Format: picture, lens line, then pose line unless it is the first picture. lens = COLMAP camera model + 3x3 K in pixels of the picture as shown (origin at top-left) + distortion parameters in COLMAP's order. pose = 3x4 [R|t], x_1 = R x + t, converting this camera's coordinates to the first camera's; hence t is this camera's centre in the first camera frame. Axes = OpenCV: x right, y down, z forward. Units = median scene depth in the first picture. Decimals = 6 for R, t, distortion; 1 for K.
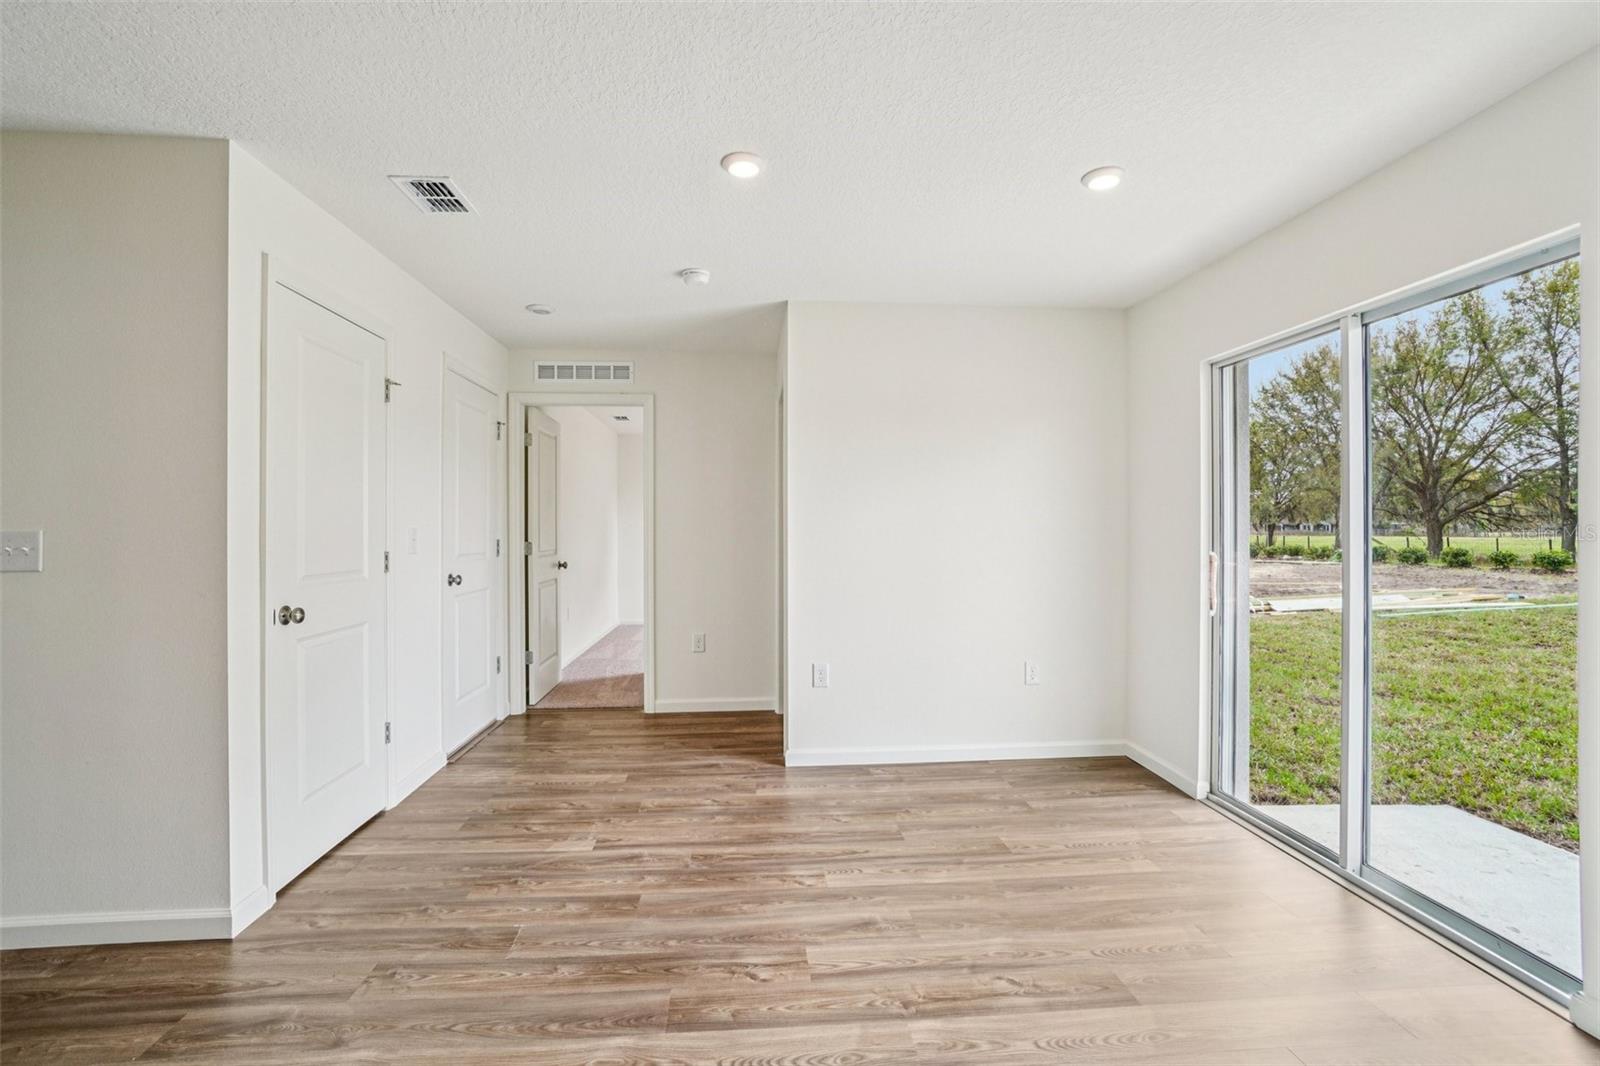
lens RADIAL K [[708.5, 0, 811.8], [0, 708.5, 537.5], [0, 0, 1]] dist [-0.039983, 0.007386]
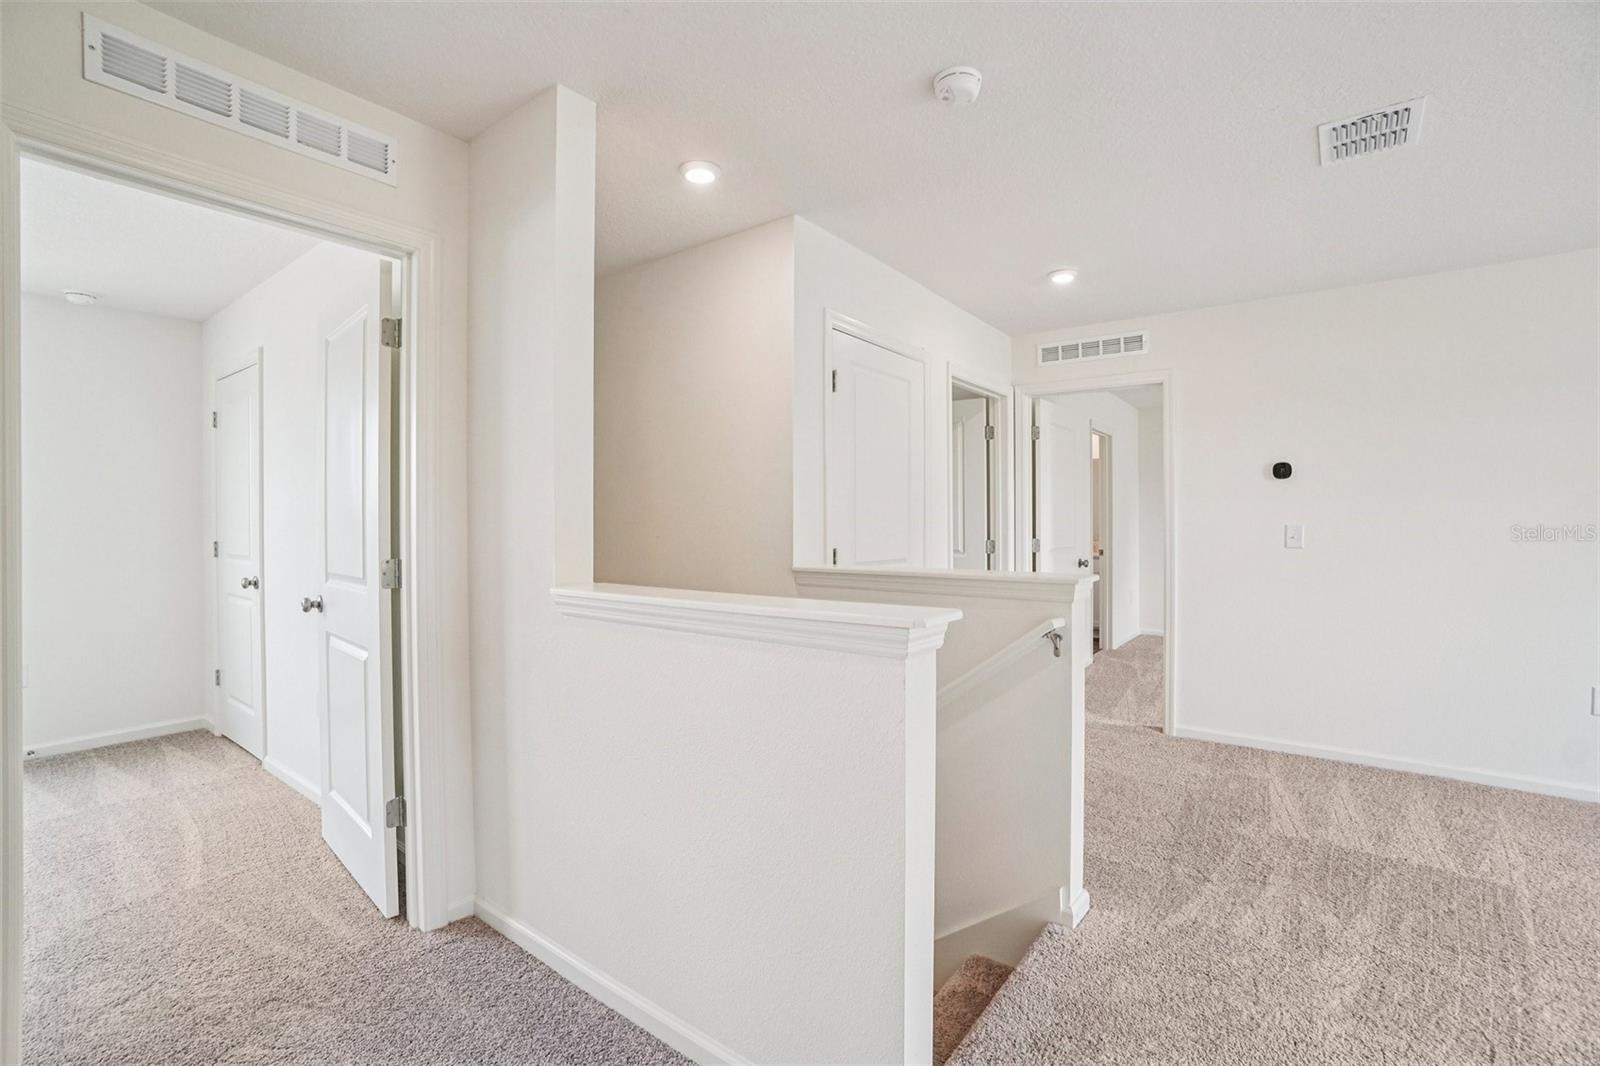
lens RADIAL K [[708.5, 0, 798.3], [0, 708.5, 528.5], [0, 0, 1]] dist [-0.039983, 0.007386]
pose [[0.720802, -0.007501, -0.693100, 0.024350], [0.003133, 0.999966, -0.007564, -0.001007], [0.693134, 0.003280, 0.720802, 0.092692]]
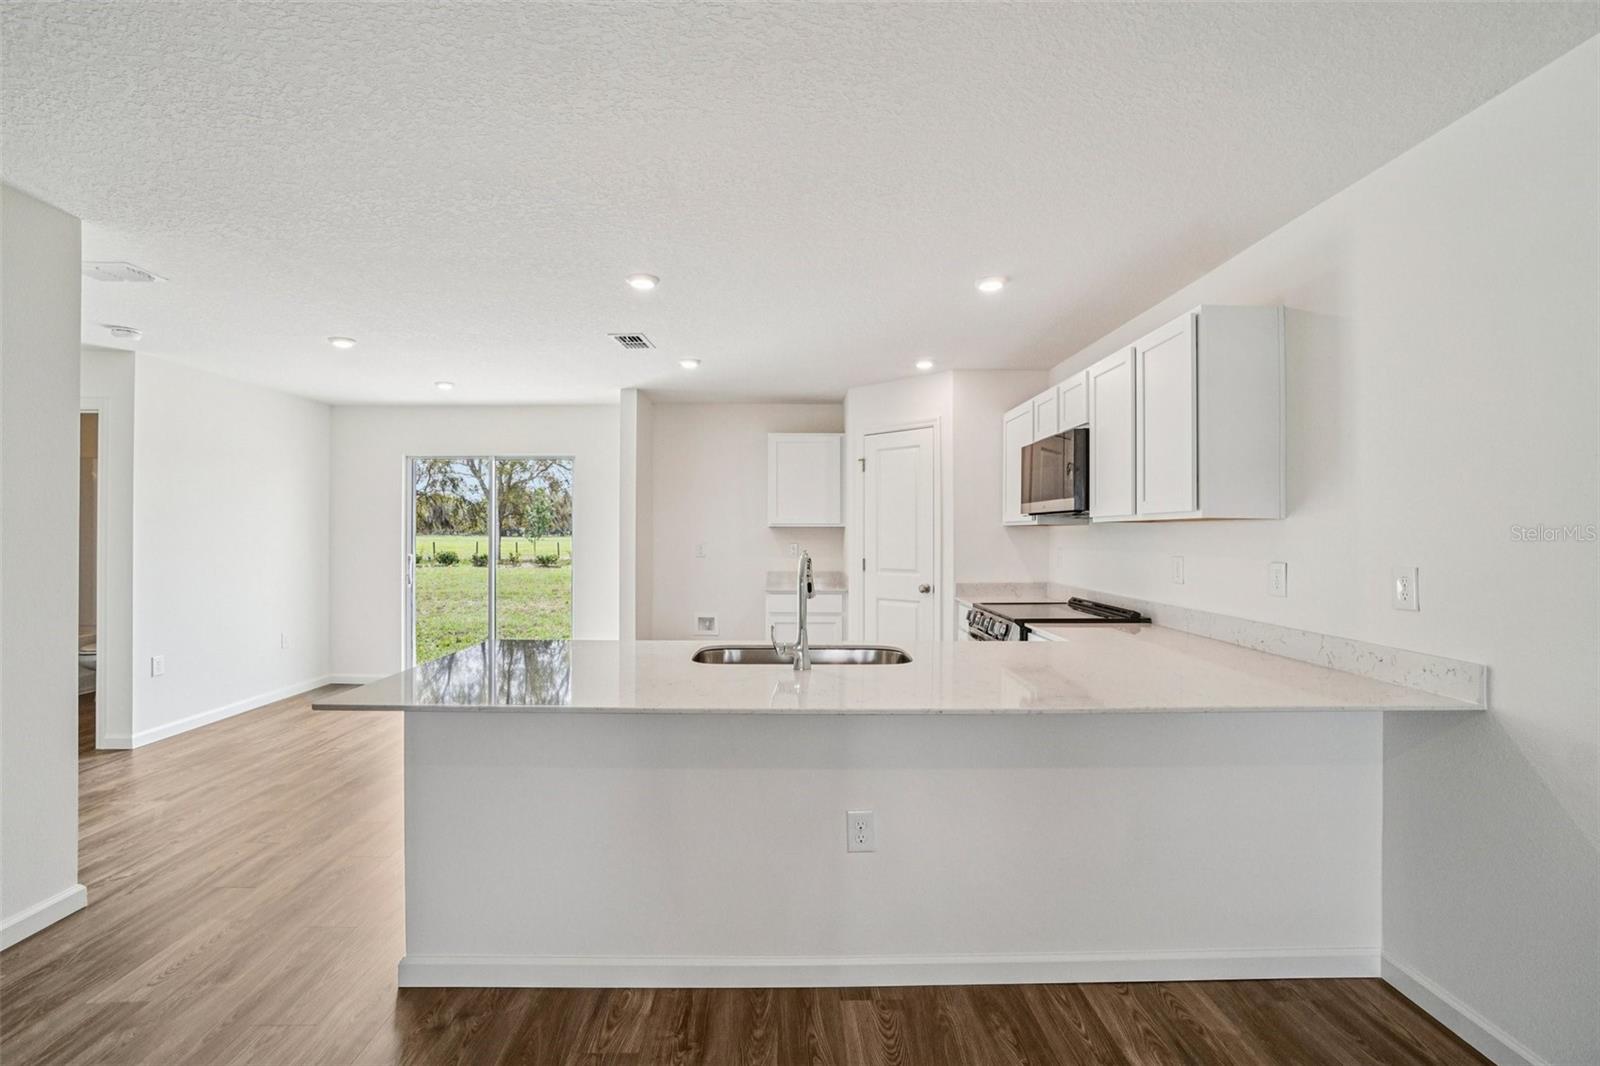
lens RADIAL K [[708.5, 0, 804.0], [0, 708.5, 528.0], [0, 0, 1]] dist [-0.039983, 0.007386]
pose [[0.071623, -0.000793, 0.997431, -1.726069], [0.008608, 0.999963, 0.000177, -0.041735], [-0.997395, 0.008573, 0.071627, -0.273231]]
